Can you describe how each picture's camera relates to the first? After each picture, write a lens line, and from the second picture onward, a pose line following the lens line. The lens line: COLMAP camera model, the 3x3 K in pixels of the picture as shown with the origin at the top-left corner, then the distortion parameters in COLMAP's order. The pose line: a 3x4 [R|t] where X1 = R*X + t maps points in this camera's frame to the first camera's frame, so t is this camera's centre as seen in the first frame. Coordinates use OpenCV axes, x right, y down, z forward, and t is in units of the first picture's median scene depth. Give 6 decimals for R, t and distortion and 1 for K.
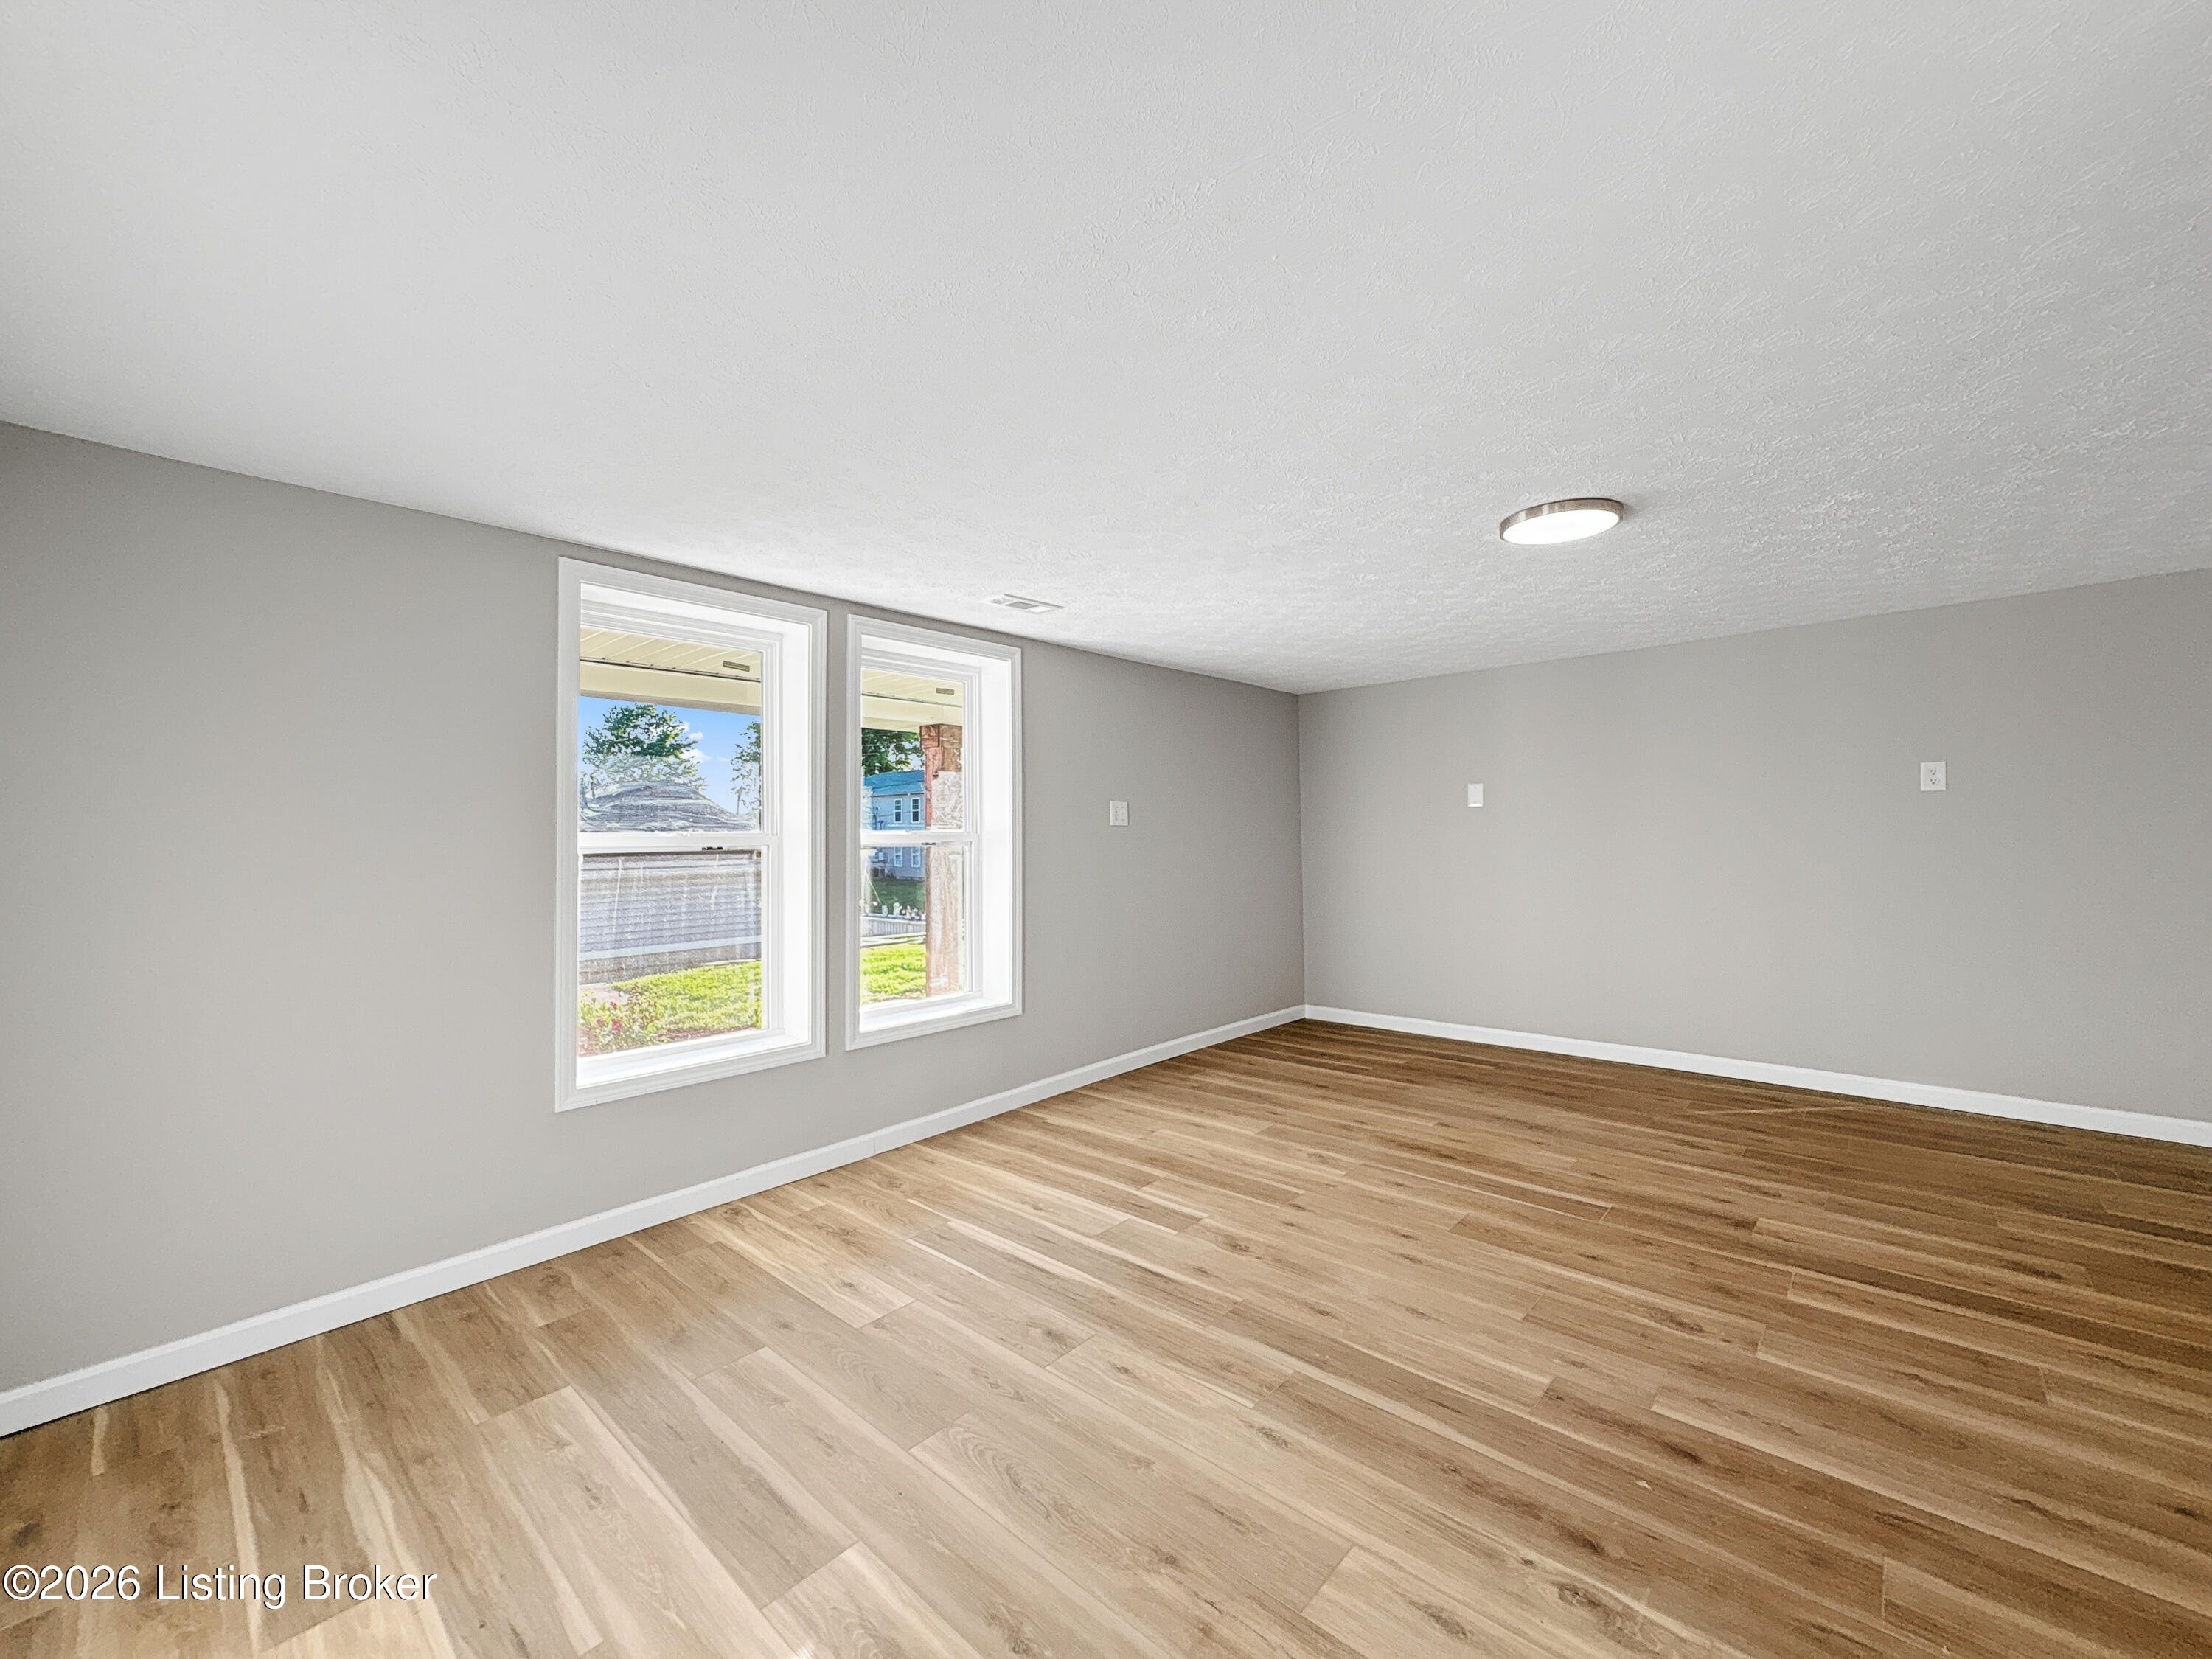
lens RADIAL K [[882.1, 0, 1106.9], [0, 882.1, 833.2], [0, 0, 1]] dist [0.002006, -0.000106]
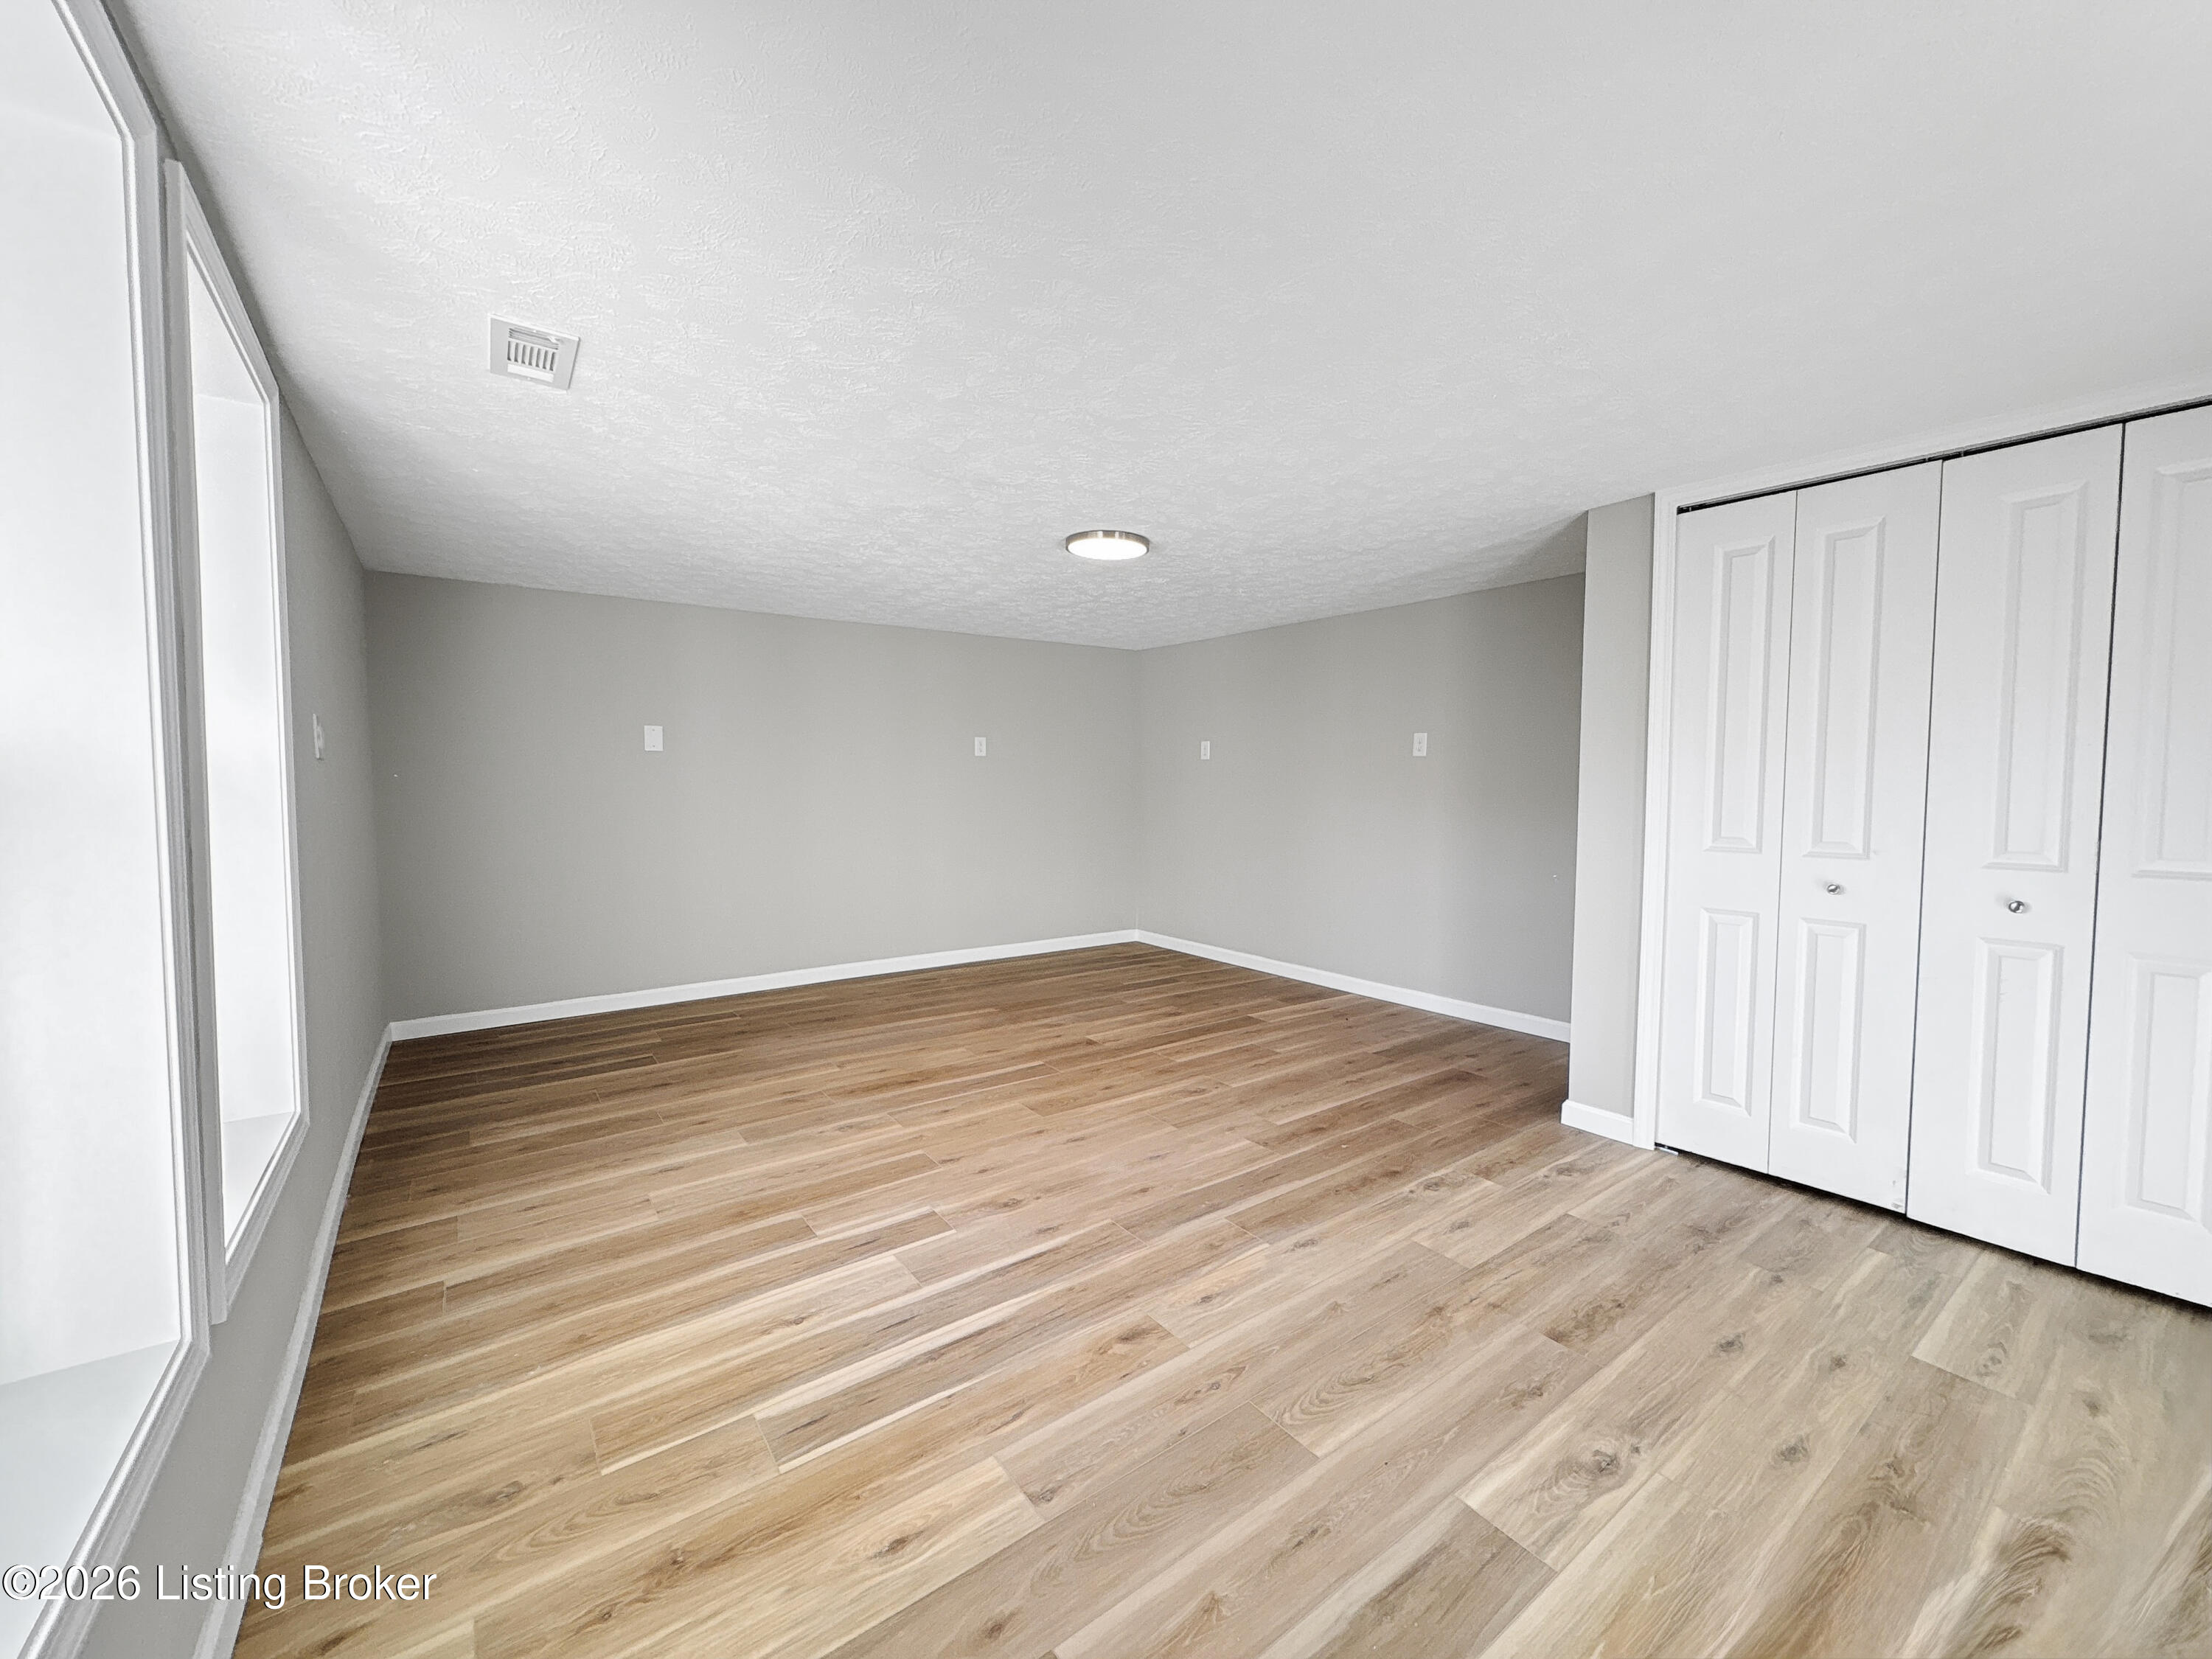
lens RADIAL K [[882.1, 0, 1103.7], [0, 882.1, 824.6], [0, 0, 1]] dist [0.002006, -0.000106]
pose [[0.200560, -0.036710, 0.978993, -0.680653], [-0.011028, 0.999150, 0.039725, 0.009514], [-0.979619, -0.018763, 0.199985, 0.629826]]
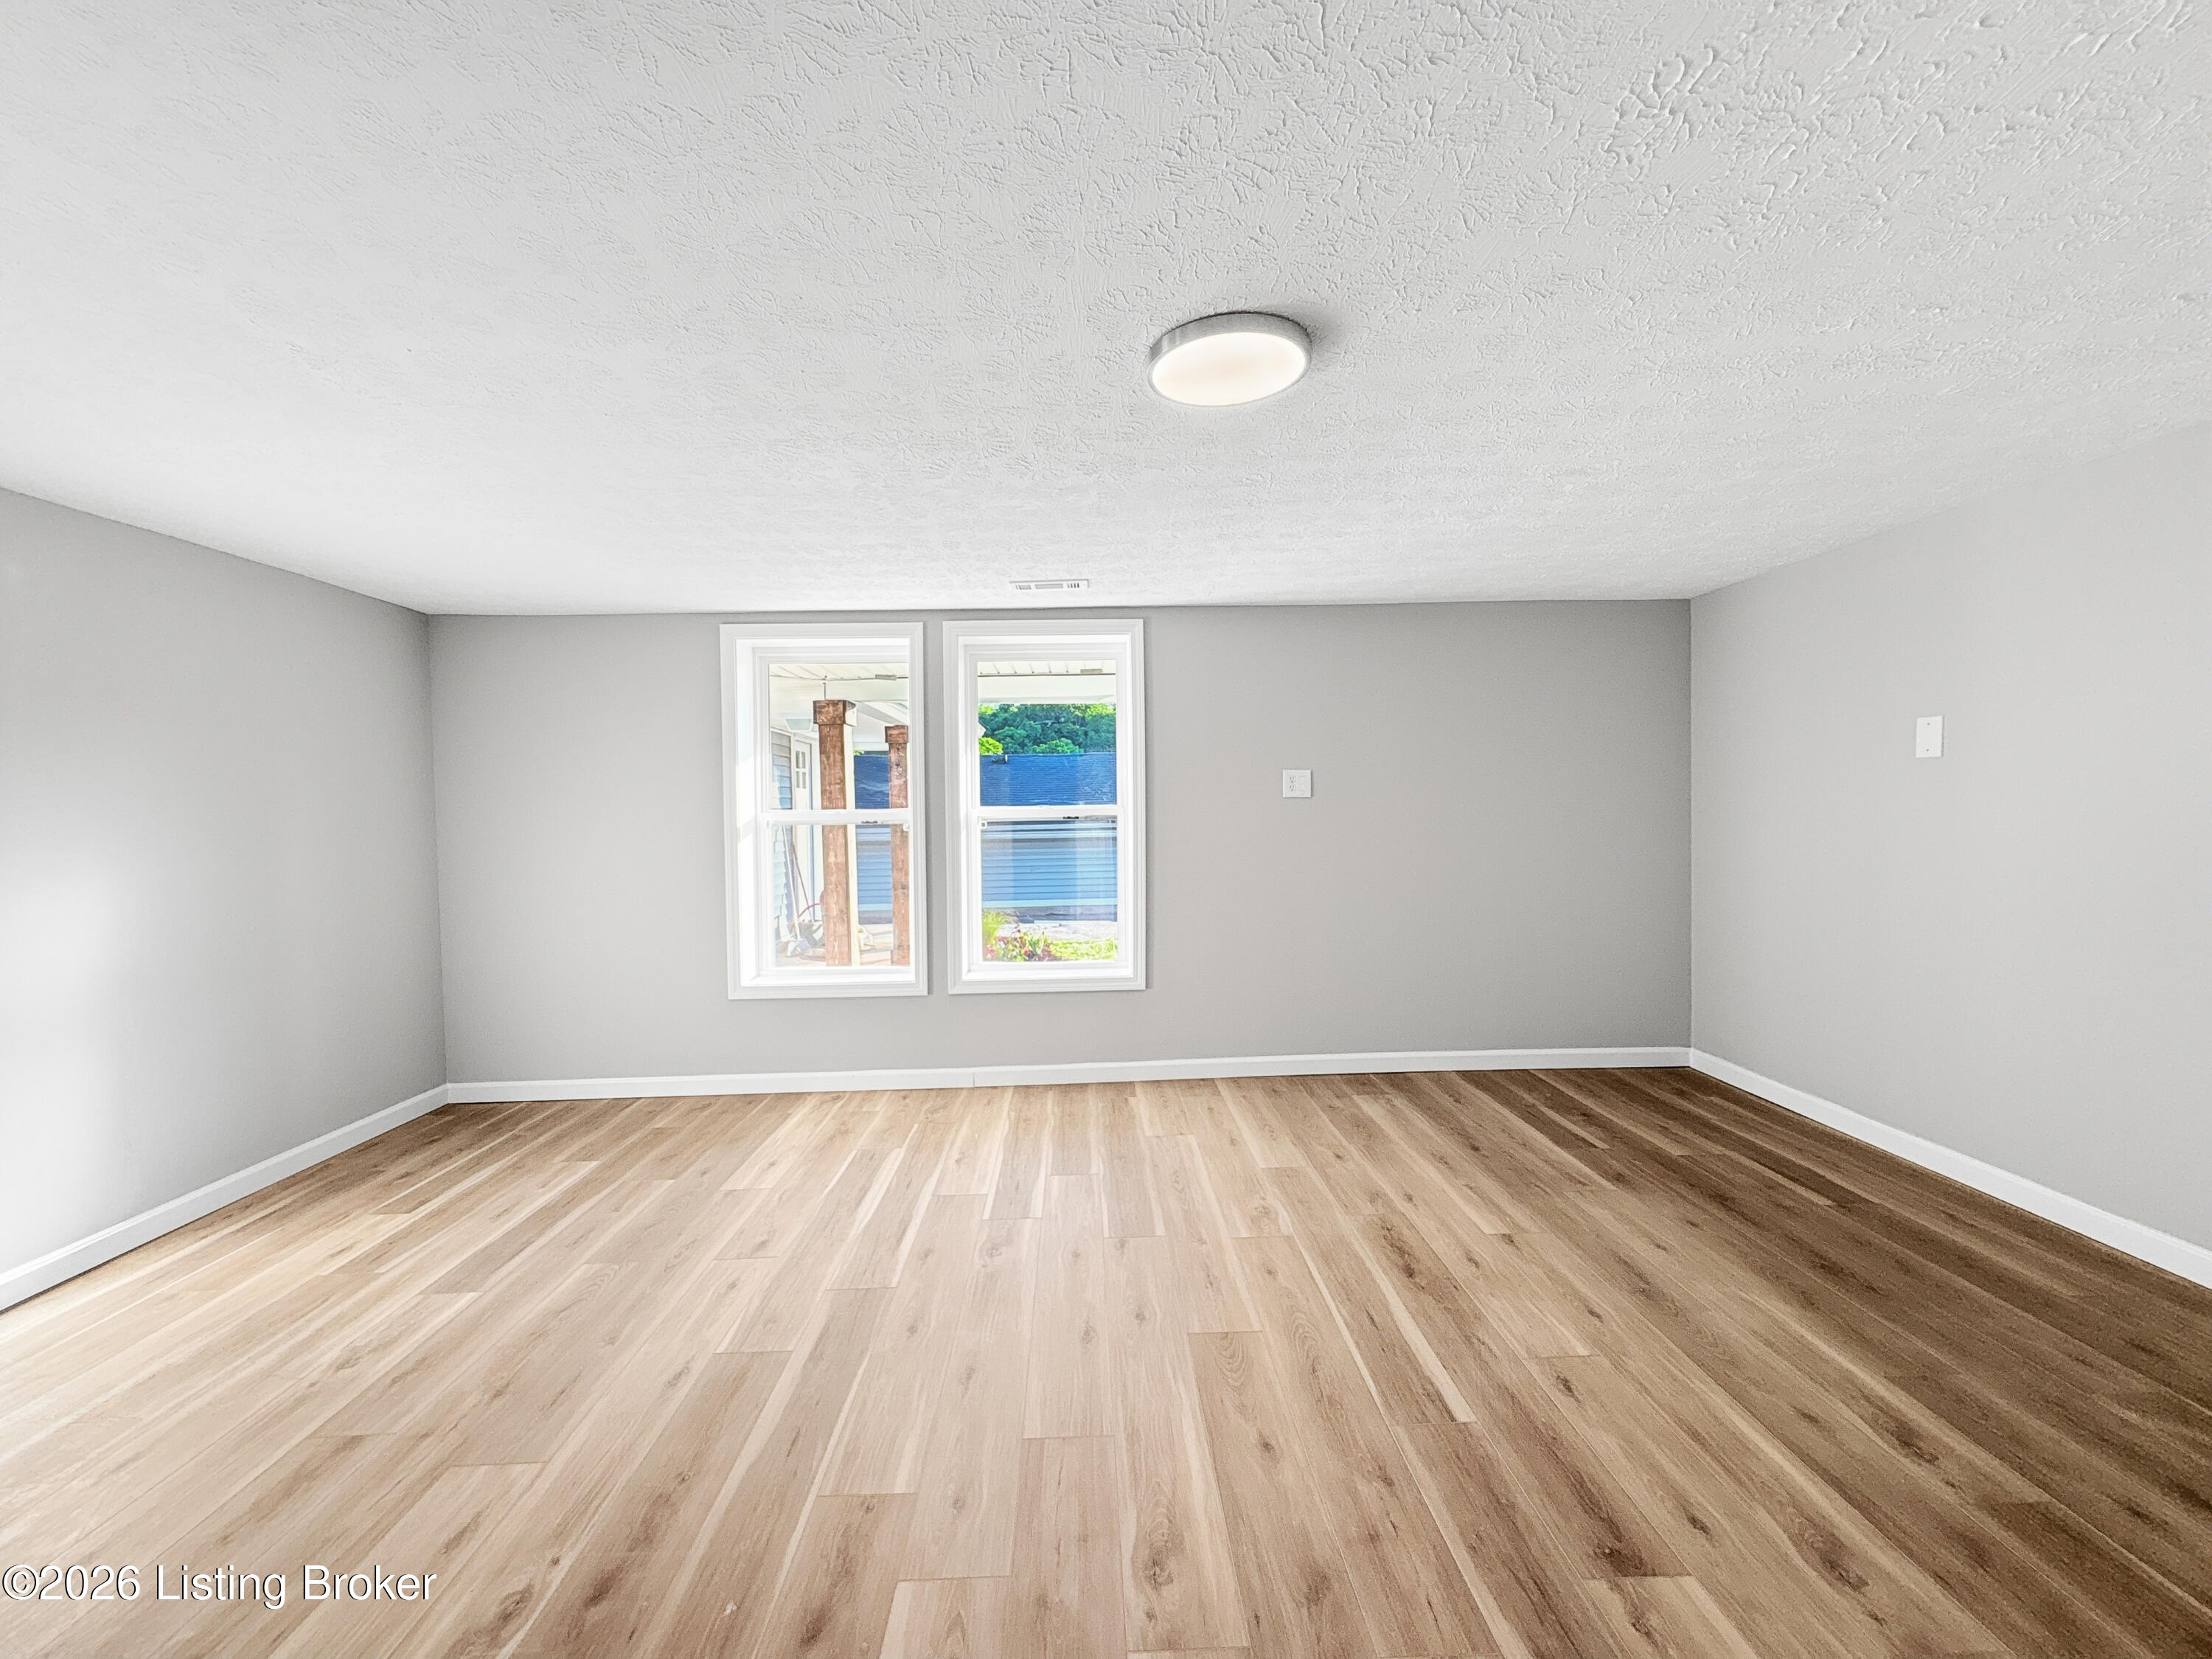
lens RADIAL K [[882.1, 0, 1105.1], [0, 882.1, 833.6], [0, 0, 1]] dist [0.002006, -0.000106]
pose [[0.695469, 0.023574, -0.718169, 0.805600], [0.012142, 0.998933, 0.044548, -0.021558], [0.718454, -0.039702, 0.694441, 0.389279]]
